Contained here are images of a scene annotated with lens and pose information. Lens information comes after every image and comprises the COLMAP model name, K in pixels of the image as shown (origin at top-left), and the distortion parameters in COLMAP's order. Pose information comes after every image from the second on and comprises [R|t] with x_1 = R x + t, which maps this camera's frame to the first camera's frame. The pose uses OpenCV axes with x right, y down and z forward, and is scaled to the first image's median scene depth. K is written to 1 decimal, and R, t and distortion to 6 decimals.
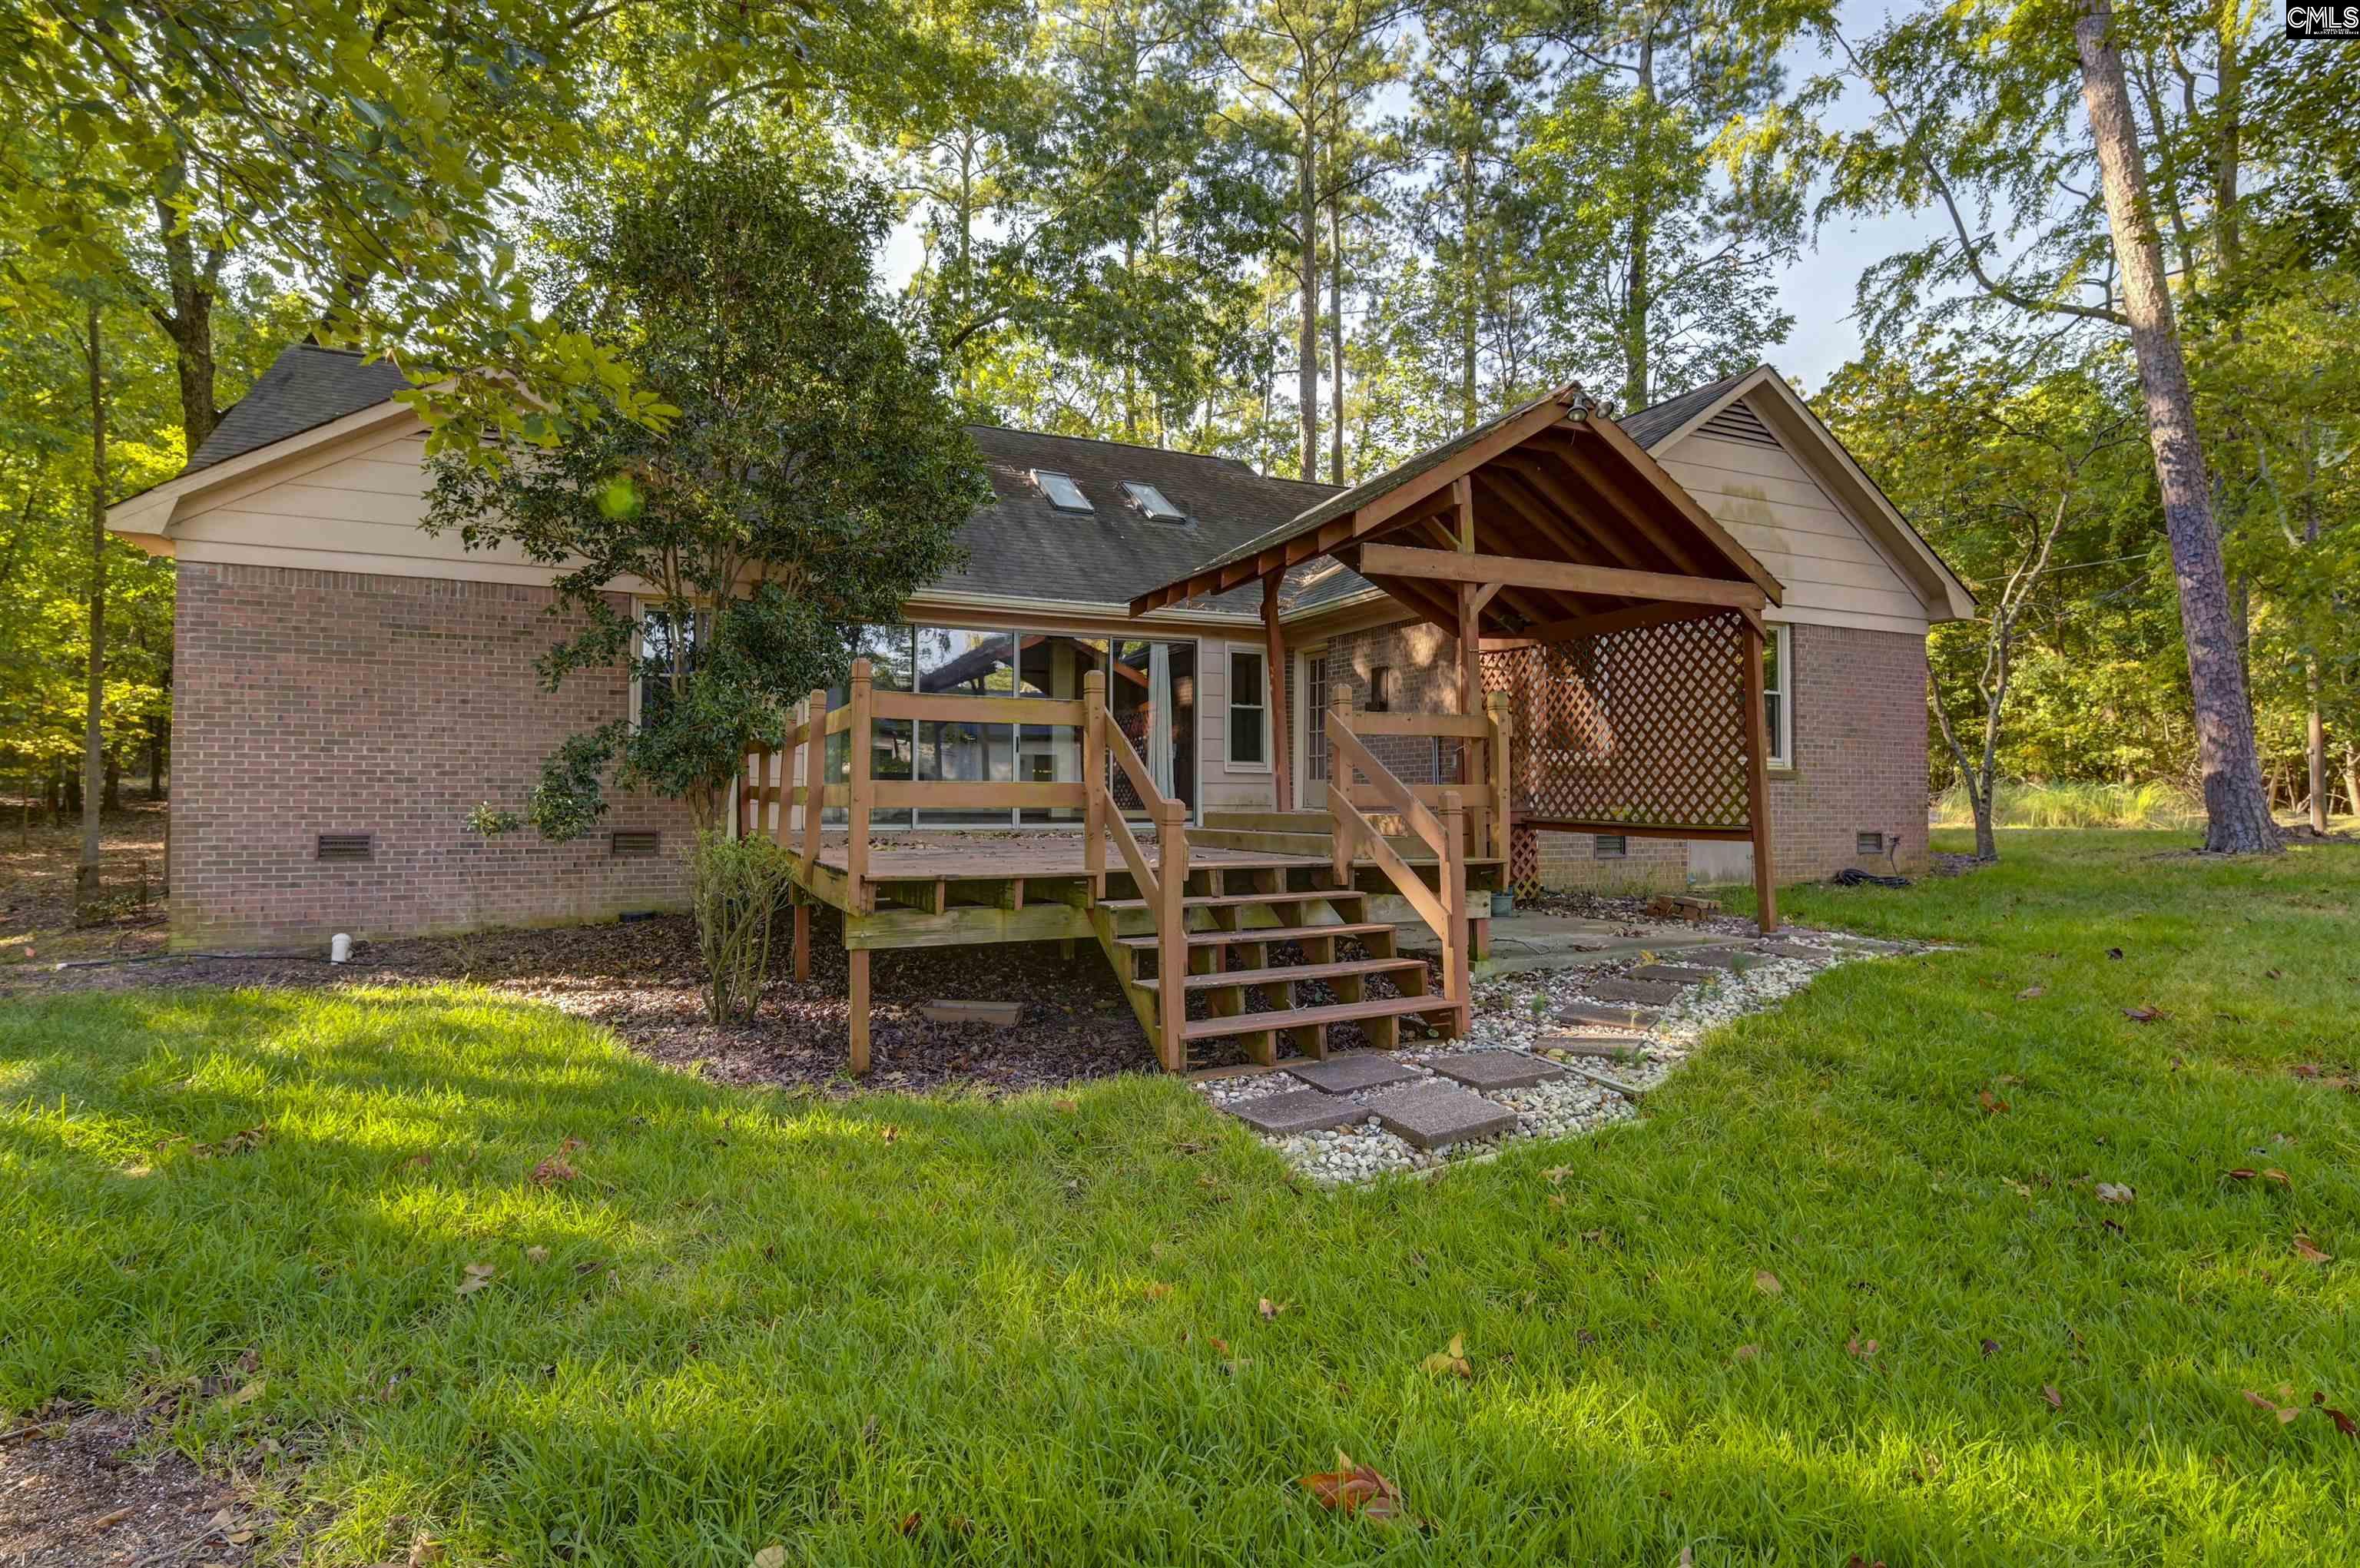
lens RADIAL K [[1234.3, 0, 1176.1], [0, 1234.3, 790.1], [0, 0, 1]] dist [0.010530, -0.008004]
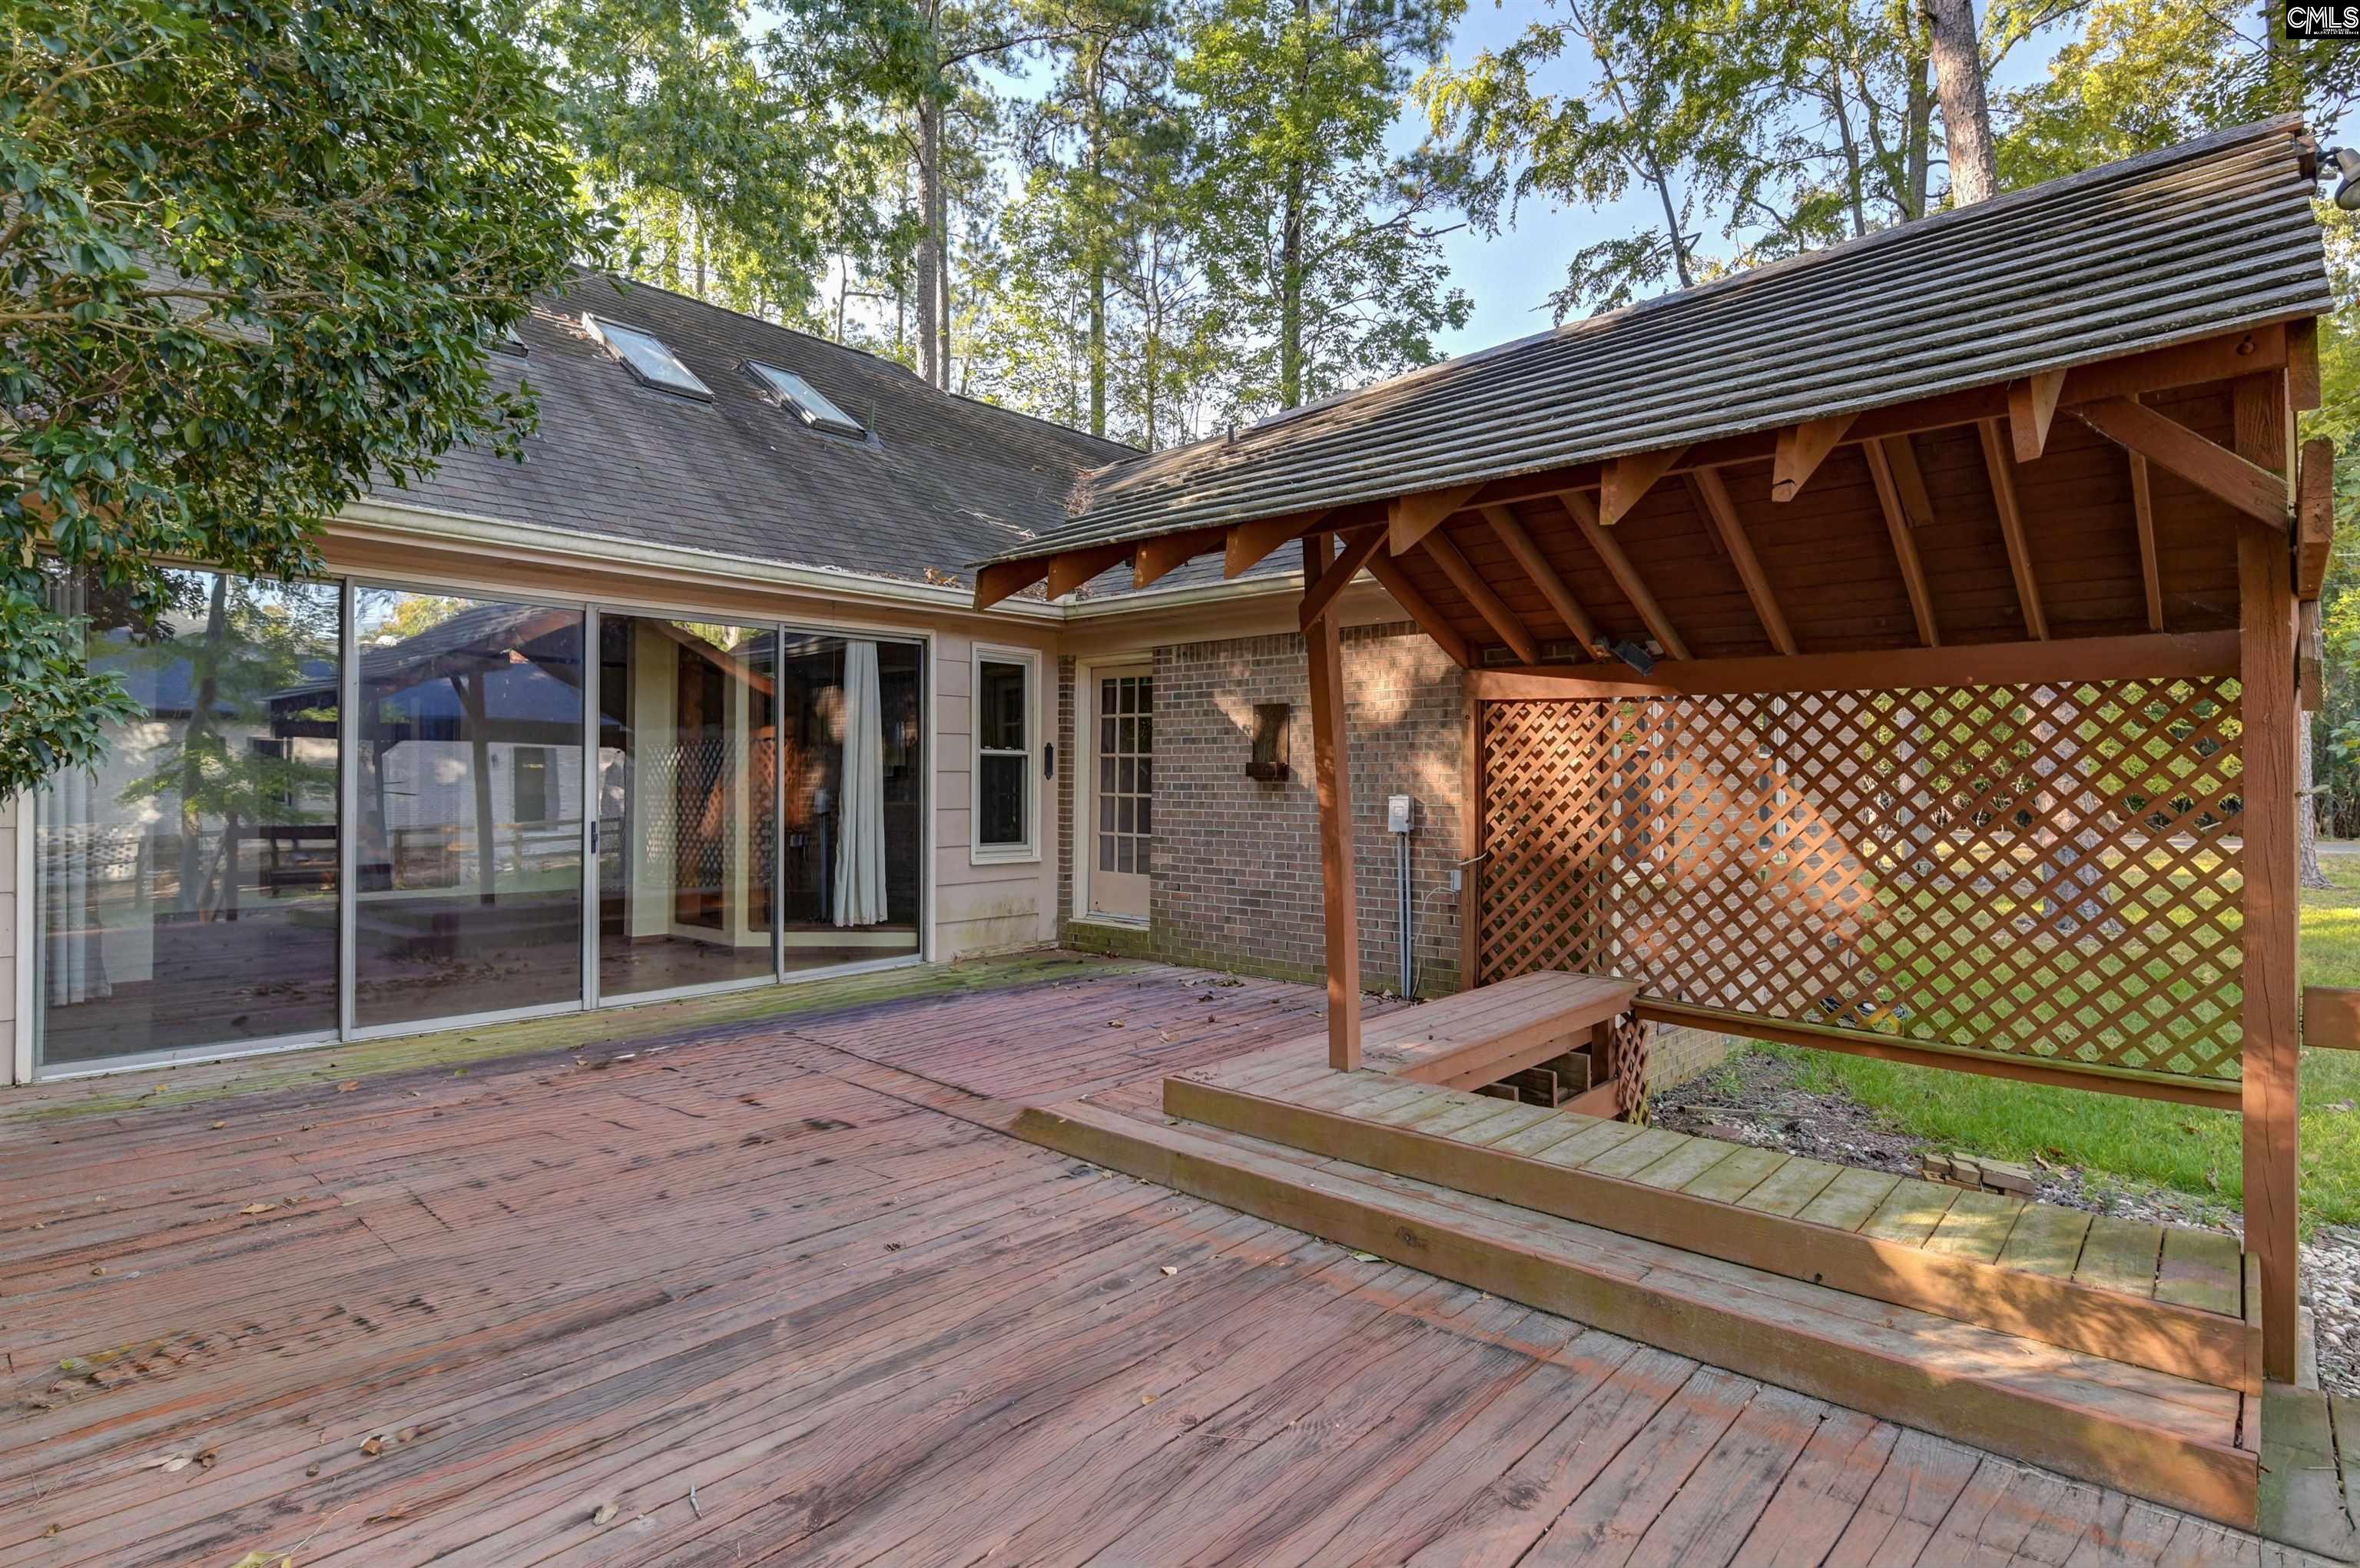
lens RADIAL K [[1234.3, 0, 1187.4], [0, 1234.3, 782.4], [0, 0, 1]] dist [0.010530, -0.008004]
pose [[0.922056, 0.003493, 0.387041, -0.060150], [-0.009052, 0.999880, 0.012542, -0.039870], [-0.386950, -0.015068, 0.921977, 0.269008]]
